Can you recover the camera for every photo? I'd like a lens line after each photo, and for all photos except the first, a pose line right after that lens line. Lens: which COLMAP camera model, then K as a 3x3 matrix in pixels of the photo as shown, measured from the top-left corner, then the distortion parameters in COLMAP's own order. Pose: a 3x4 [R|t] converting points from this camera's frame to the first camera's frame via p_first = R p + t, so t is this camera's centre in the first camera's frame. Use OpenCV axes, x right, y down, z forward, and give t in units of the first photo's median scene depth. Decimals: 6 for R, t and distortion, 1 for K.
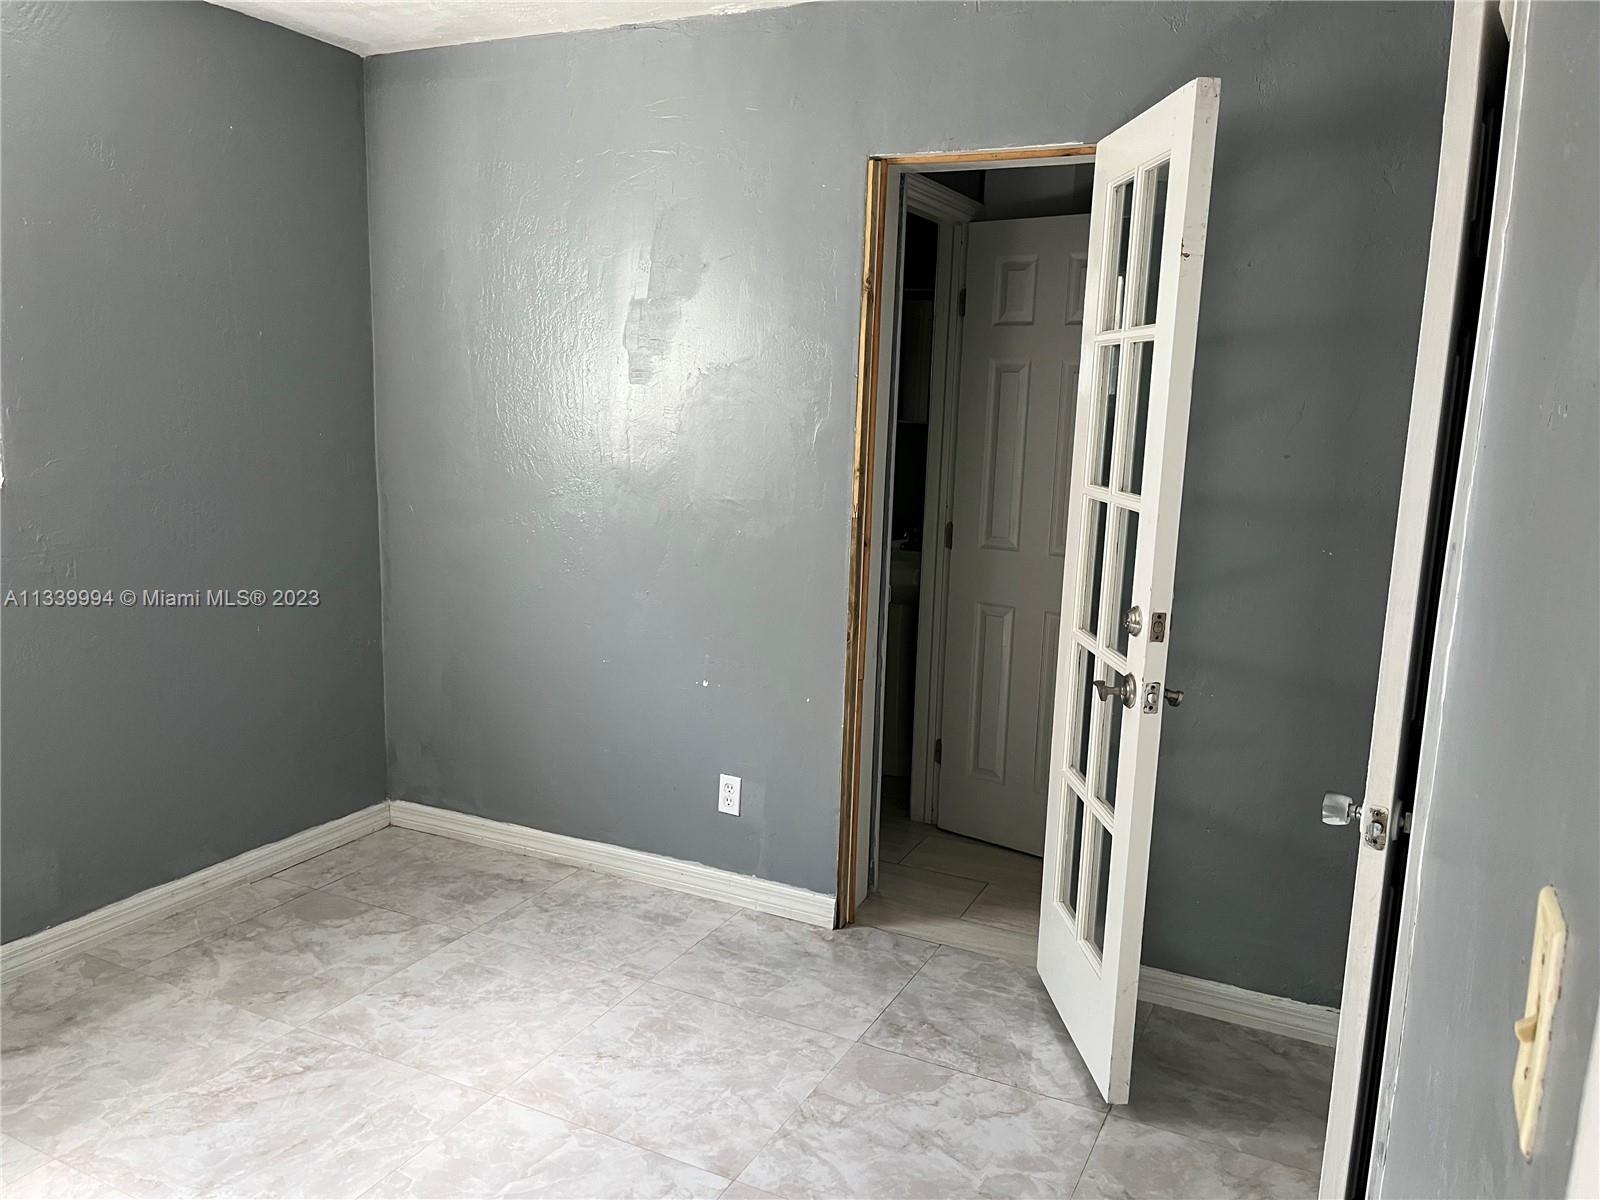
lens RADIAL K [[1237.0, 0, 793.8], [0, 1237.0, 596.8], [0, 0, 1]] dist [0.051051, -0.005464]
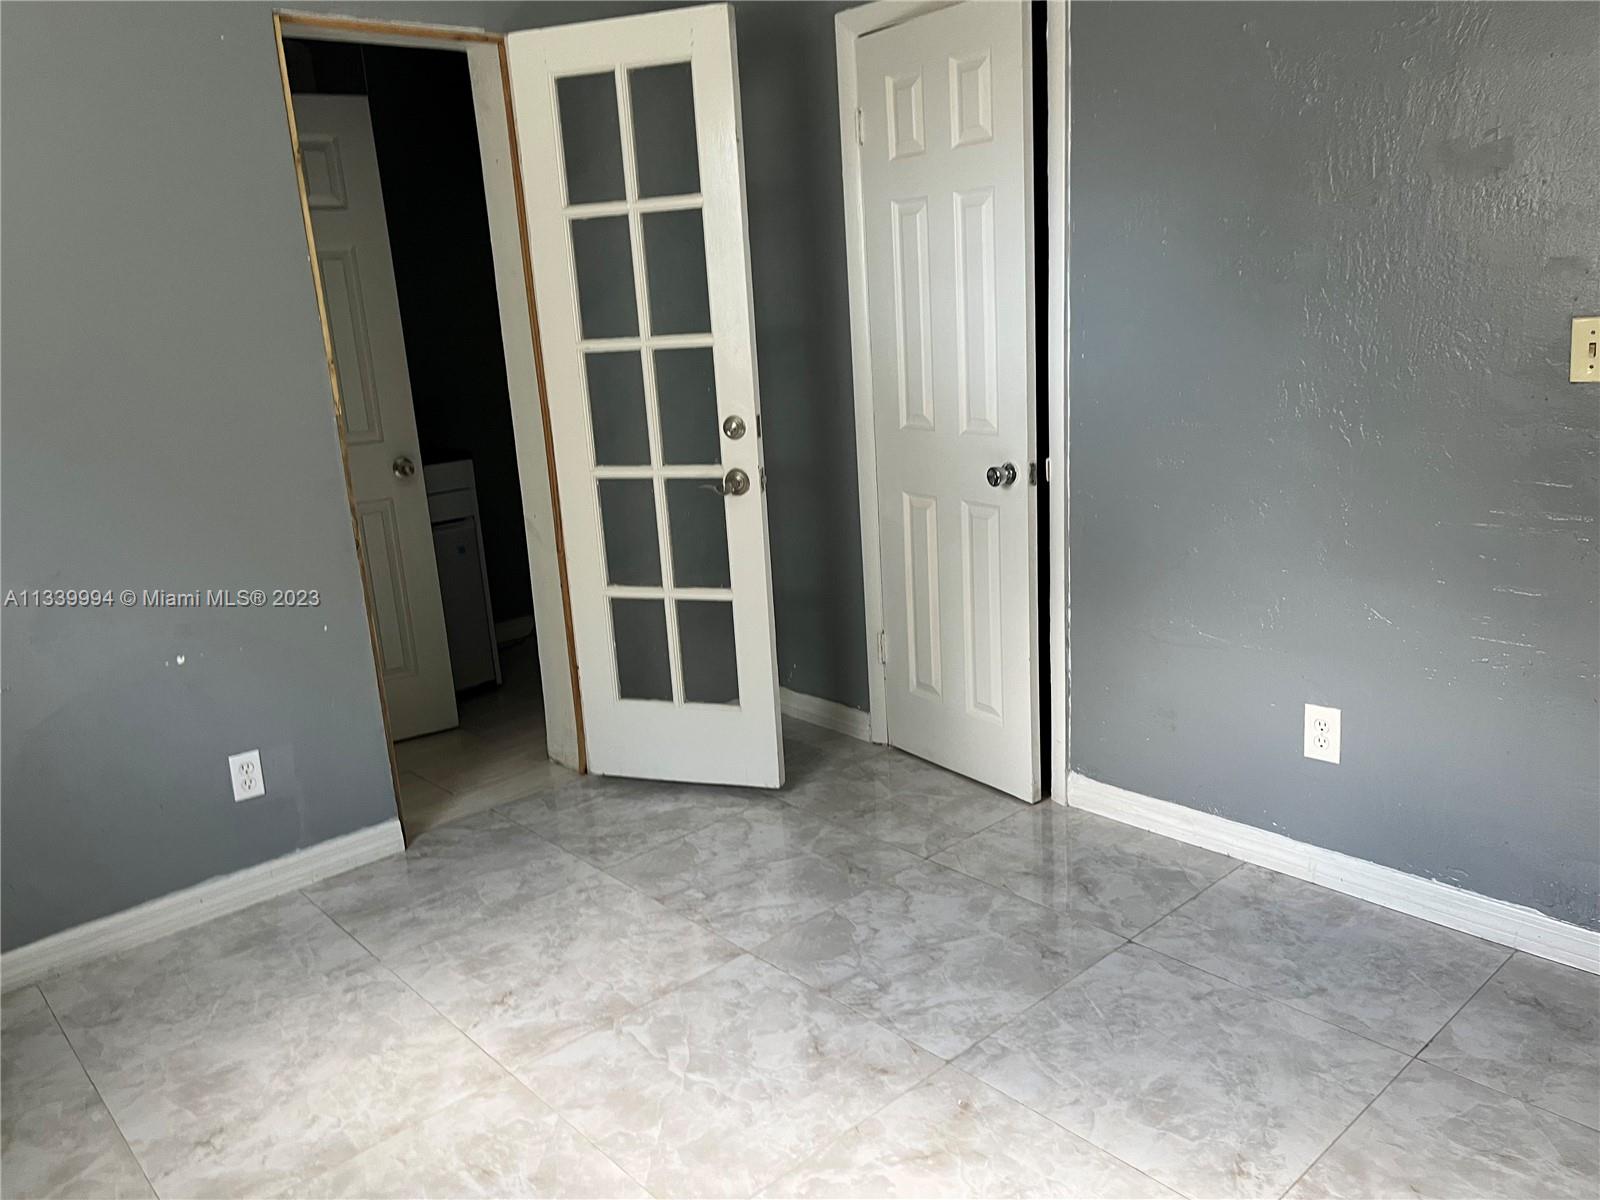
lens RADIAL K [[1237.0, 0, 791.9], [0, 1237.0, 602.1], [0, 0, 1]] dist [0.051051, -0.005464]
pose [[0.361395, -0.281638, 0.888861, -0.697809], [0.228972, 0.950907, 0.208201, -0.047739], [-0.903862, 0.128281, 0.408140, 0.334666]]
